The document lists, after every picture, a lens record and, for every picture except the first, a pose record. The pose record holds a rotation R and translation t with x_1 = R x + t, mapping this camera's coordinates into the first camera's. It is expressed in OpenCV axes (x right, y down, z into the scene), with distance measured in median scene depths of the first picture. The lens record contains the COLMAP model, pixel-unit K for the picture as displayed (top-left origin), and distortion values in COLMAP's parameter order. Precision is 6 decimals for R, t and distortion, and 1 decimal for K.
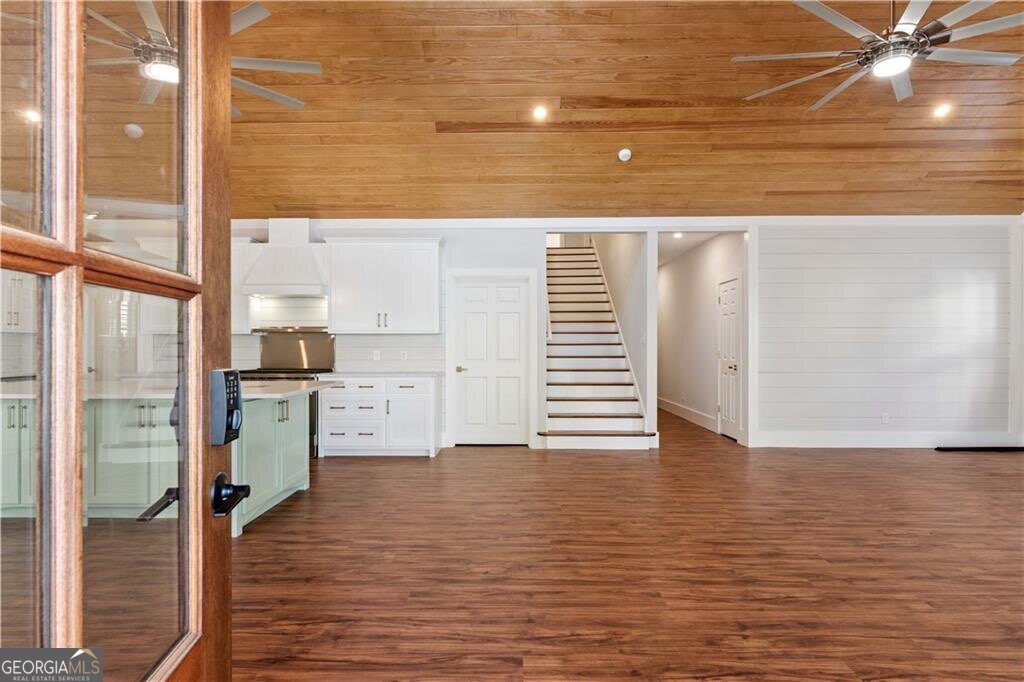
lens RADIAL K [[535.7, 0, 508.6], [0, 535.7, 343.2], [0, 0, 1]] dist [0.003046, 0.000252]
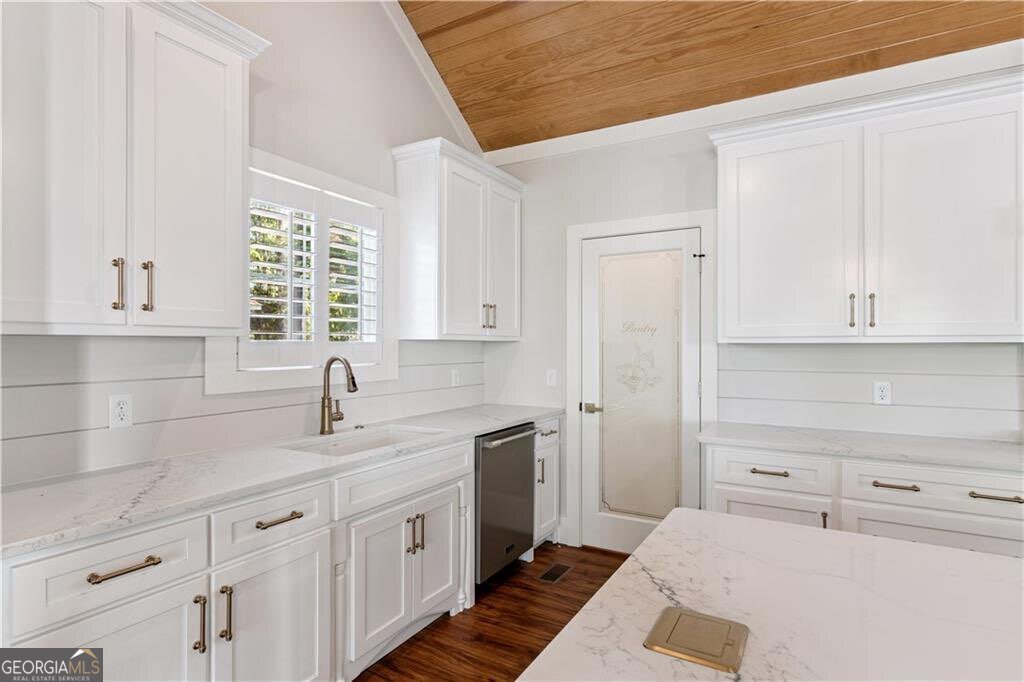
lens RADIAL K [[536.6, 0, 507.9], [0, 536.6, 348.1], [0, 0, 1]] dist [0.002118, 0.001105]
pose [[0.872672, 0.009623, -0.488212, -0.818816], [-0.002858, 0.999889, 0.014599, -0.026902], [0.488298, -0.011345, 0.872603, 0.672173]]
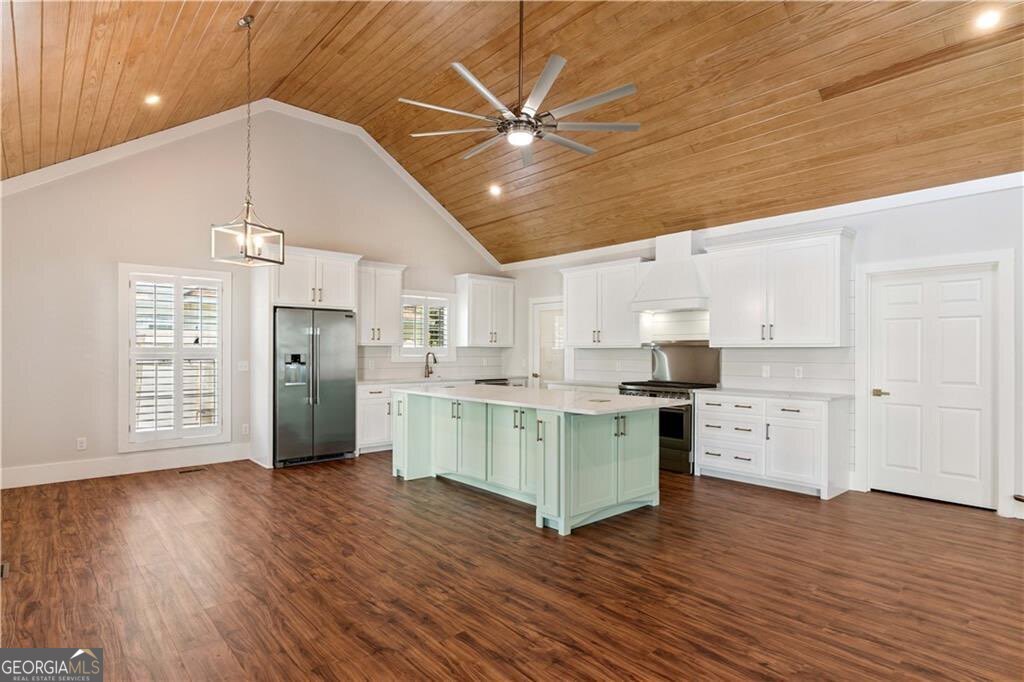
lens RADIAL K [[536.6, 0, 507.9], [0, 536.6, 348.1], [0, 0, 1]] dist [0.002118, 0.001105]
pose [[0.670100, -0.000723, -0.742271, 0.176060], [-0.001065, 0.999998, -0.001935, -0.019179], [0.742270, 0.002087, 0.670097, 0.118485]]
